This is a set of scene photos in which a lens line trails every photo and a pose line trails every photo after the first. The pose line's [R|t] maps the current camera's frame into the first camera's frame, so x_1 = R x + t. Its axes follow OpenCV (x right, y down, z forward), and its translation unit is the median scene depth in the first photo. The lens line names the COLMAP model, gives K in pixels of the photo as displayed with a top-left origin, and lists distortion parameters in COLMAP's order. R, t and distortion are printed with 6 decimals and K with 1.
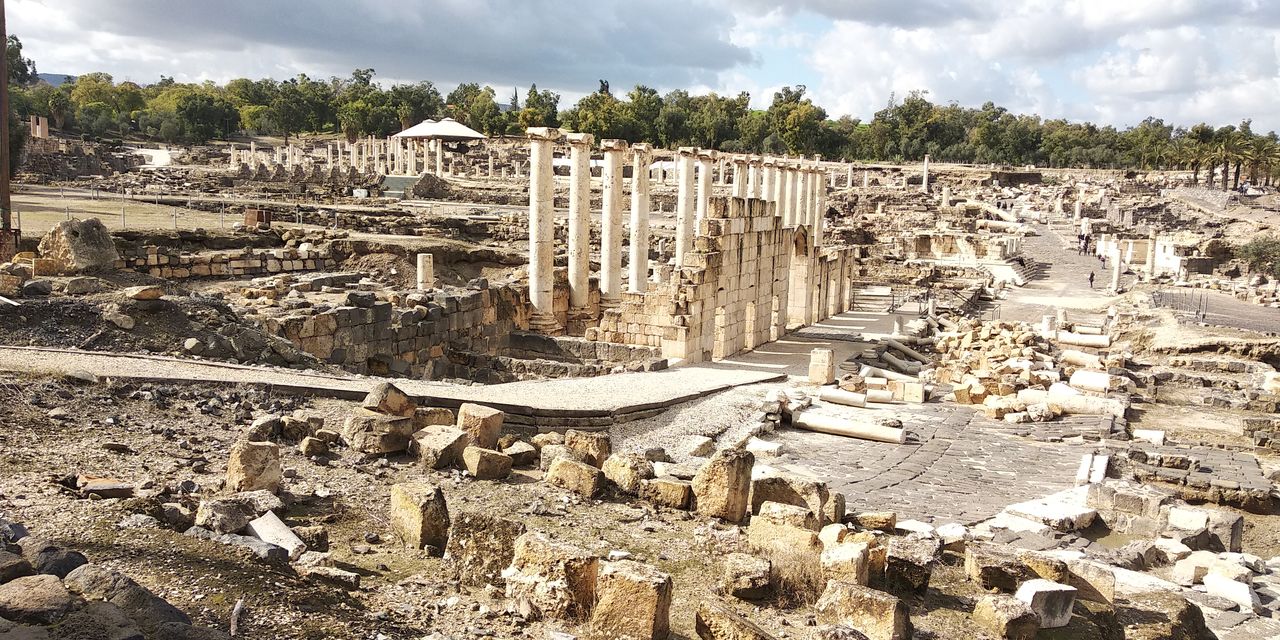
lens RADIAL K [[966.8, 0, 648.0], [0, 966.8, 336.8], [0, 0, 1]] dist [0.051691, -0.066886]
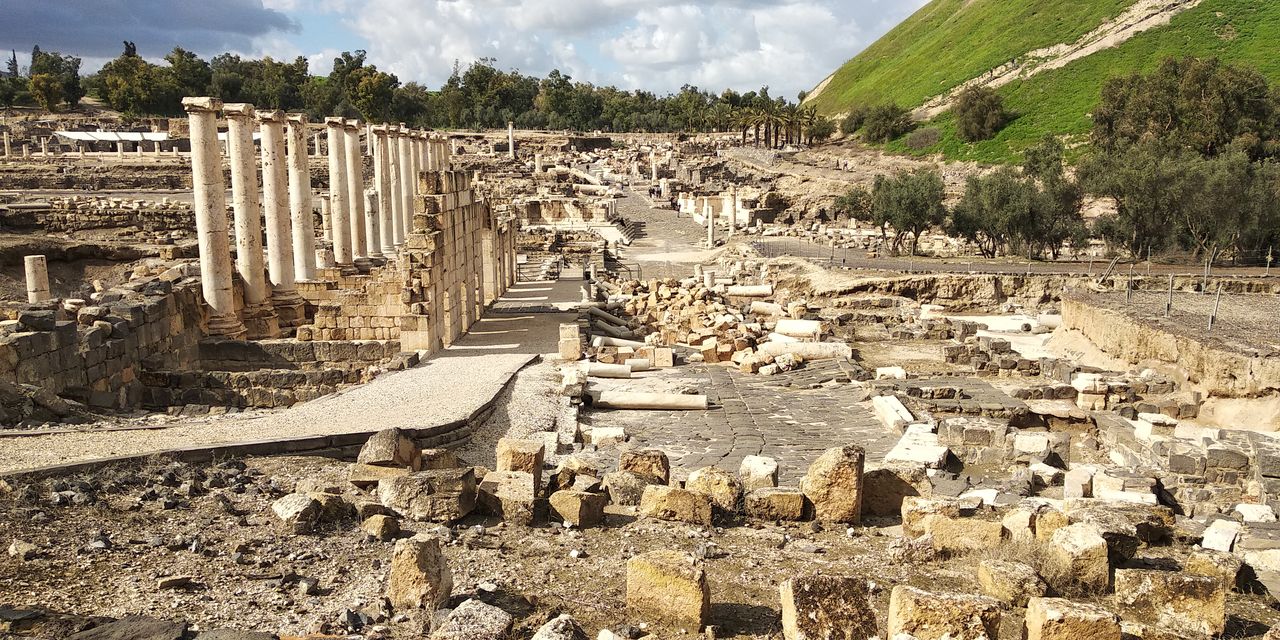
lens RADIAL K [[966.8, 0, 594.6], [0, 966.8, 333.5], [0, 0, 1]] dist [0.051691, -0.066886]
pose [[0.911183, -0.105623, 0.398234, -0.171246], [0.094252, 0.994386, 0.048086, -0.020414], [-0.401077, -0.006281, 0.916023, 0.087289]]
